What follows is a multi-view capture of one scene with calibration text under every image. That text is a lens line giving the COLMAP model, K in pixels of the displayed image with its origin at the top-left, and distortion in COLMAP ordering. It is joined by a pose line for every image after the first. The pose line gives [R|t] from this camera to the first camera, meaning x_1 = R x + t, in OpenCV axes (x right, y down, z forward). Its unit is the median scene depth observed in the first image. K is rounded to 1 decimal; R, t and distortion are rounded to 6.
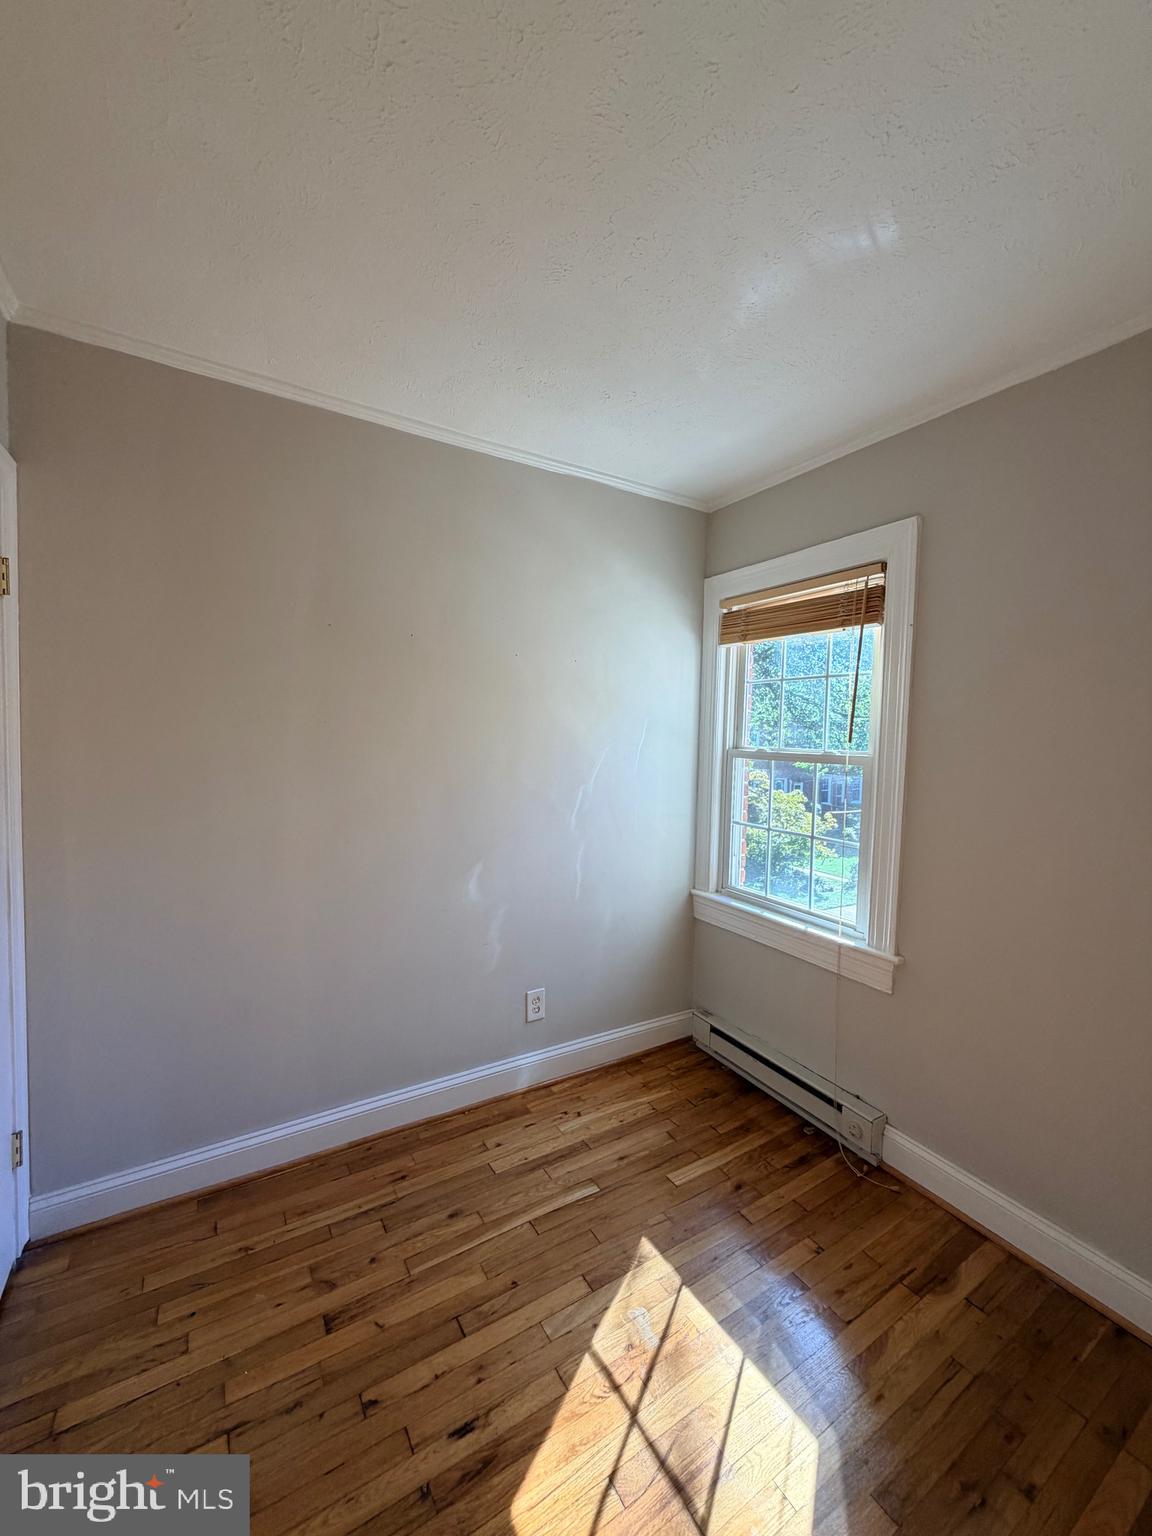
lens RADIAL K [[611.7, 0, 577.1], [0, 611.7, 760.0], [0, 0, 1]] dist [-0.001420, 0.000711]
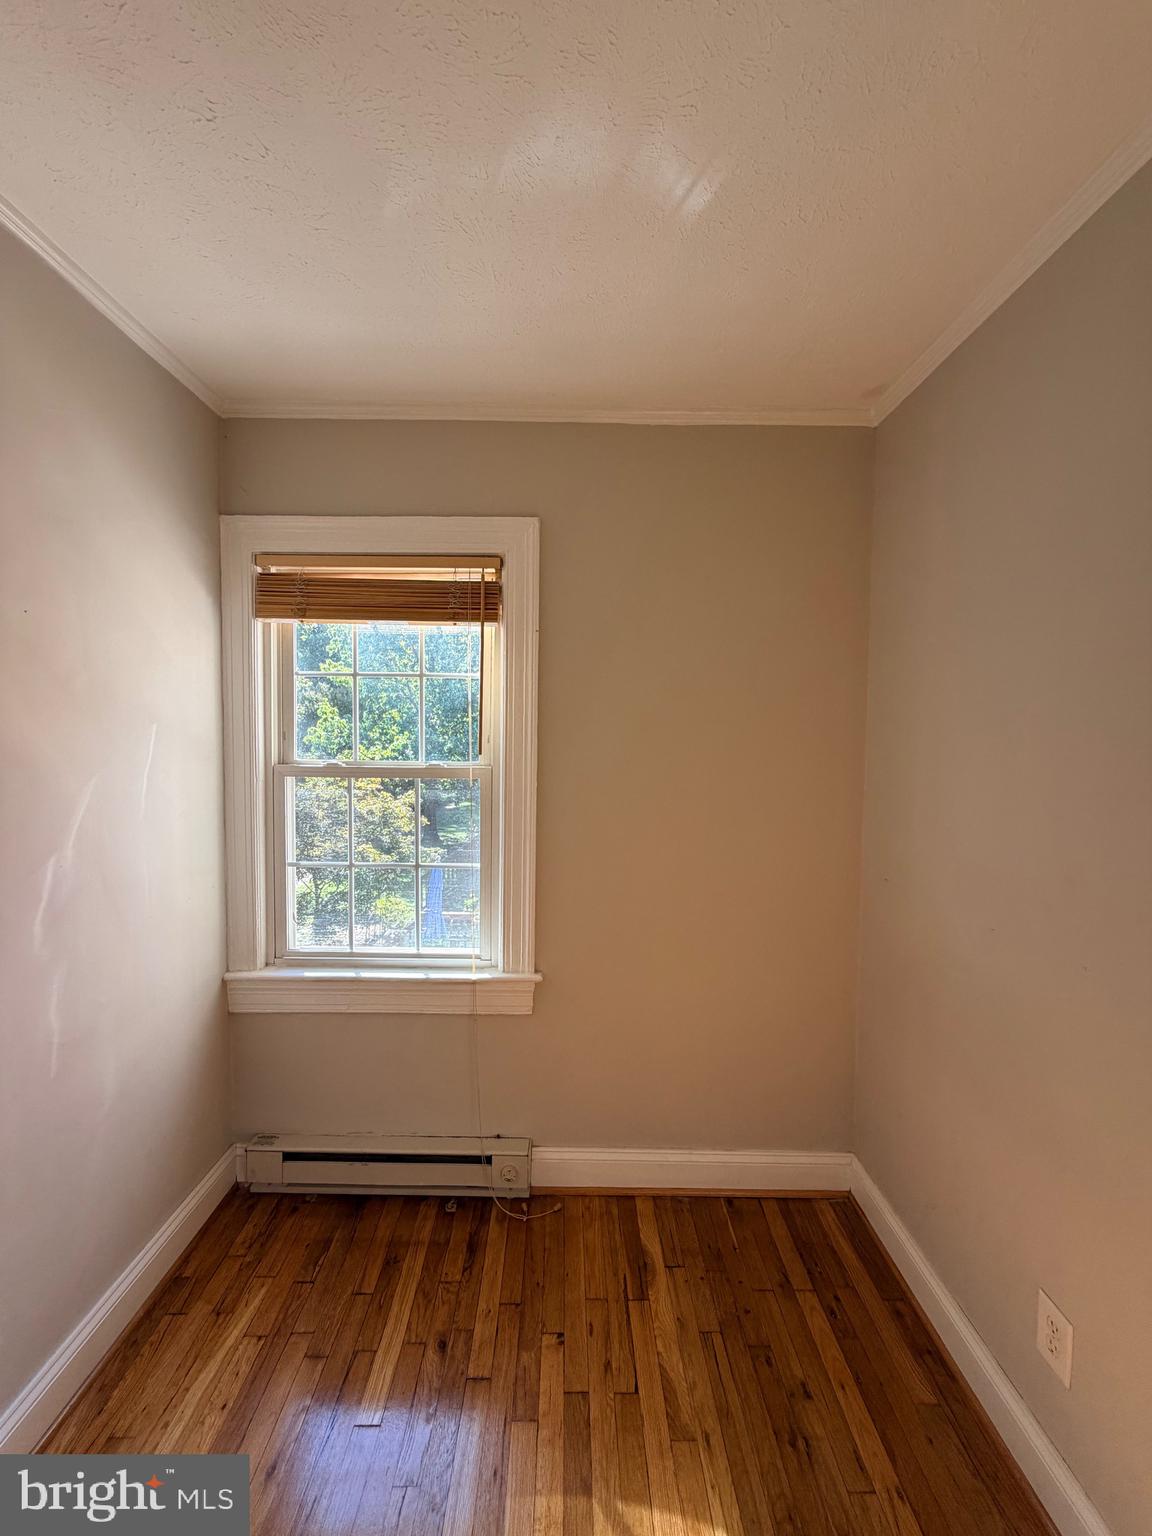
lens RADIAL K [[602.3, 0, 576.0], [0, 602.3, 768.0], [0, 0, 1]] dist [0.000456, 0.000217]
pose [[0.514548, -0.060813, 0.855302, -0.222521], [0.040500, 0.998092, 0.046601, -0.042267], [-0.856504, 0.010661, 0.516030, 0.416216]]
